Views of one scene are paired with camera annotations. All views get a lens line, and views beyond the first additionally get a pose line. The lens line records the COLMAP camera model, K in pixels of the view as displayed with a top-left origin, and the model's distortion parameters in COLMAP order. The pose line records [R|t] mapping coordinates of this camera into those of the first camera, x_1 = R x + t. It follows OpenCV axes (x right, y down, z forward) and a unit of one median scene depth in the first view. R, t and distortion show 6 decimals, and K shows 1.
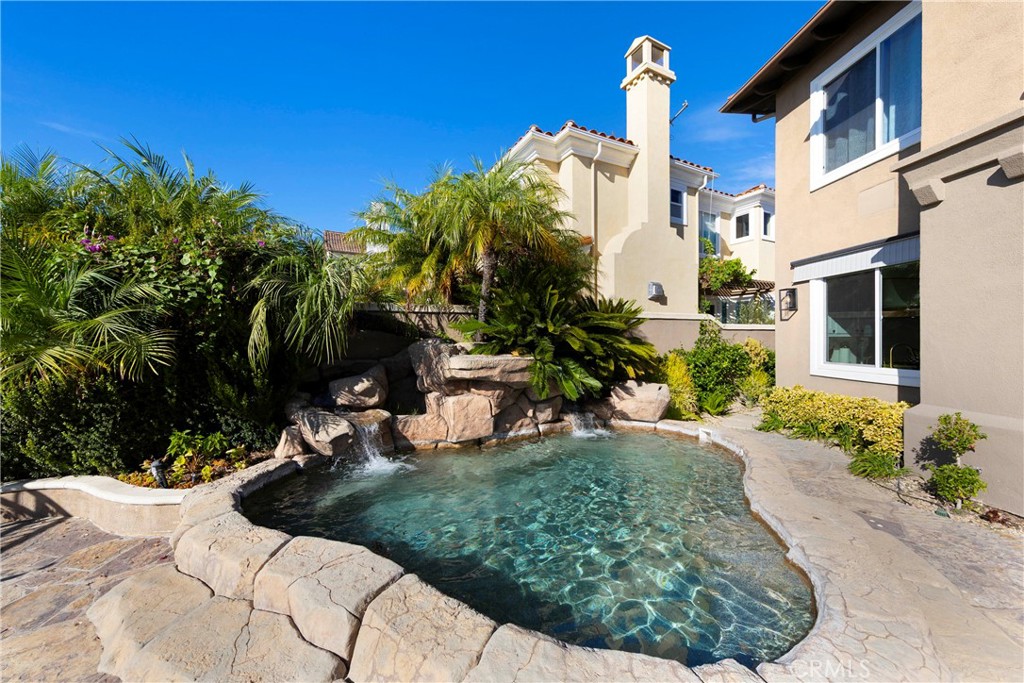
lens RADIAL K [[384.2, 0, 535.3], [0, 384.2, 342.1], [0, 0, 1]] dist [0.010379, -0.000152]
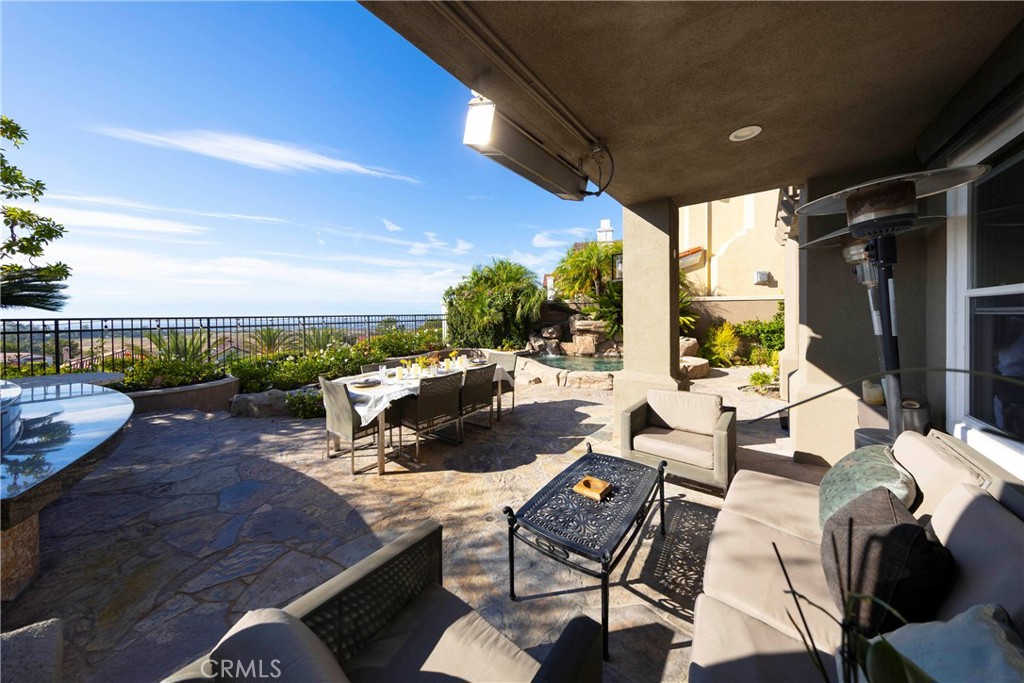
lens RADIAL K [[326.3, 0, 496.5], [0, 326.3, 324.2], [0, 0, 1]] dist [-0.000135, -0.000059]
pose [[0.702482, 0.023974, -0.711298, 1.004510], [-0.000683, 0.999455, 0.033011, -0.014352], [0.711701, -0.022704, 0.702115, -1.005235]]
